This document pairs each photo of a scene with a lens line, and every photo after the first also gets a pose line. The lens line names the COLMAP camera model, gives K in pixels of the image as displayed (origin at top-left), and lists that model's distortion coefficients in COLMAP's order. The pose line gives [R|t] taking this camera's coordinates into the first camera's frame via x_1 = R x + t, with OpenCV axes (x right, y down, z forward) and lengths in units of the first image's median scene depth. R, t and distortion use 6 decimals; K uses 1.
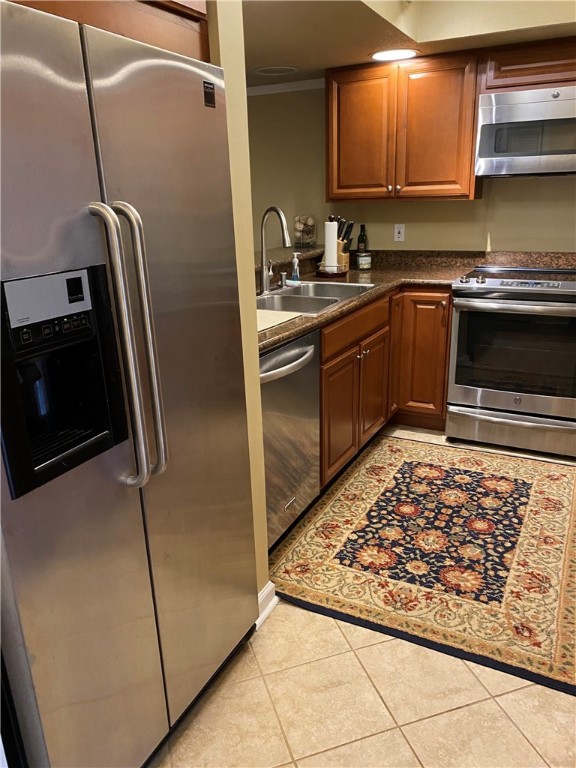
lens RADIAL K [[587.2, 0, 289.2], [0, 587.2, 390.5], [0, 0, 1]] dist [0.034454, -0.033204]
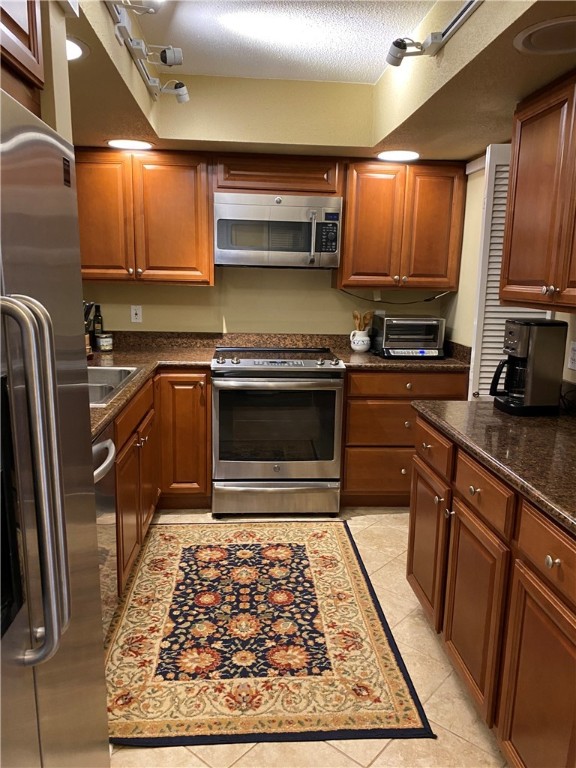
lens RADIAL K [[587.2, 0, 285.6], [0, 587.2, 391.8], [0, 0, 1]] dist [0.034454, -0.033204]
pose [[0.852853, -0.059156, 0.518789, -0.177622], [0.119864, 0.989209, -0.084252, -0.037496], [-0.508207, 0.134039, 0.850740, 0.074346]]
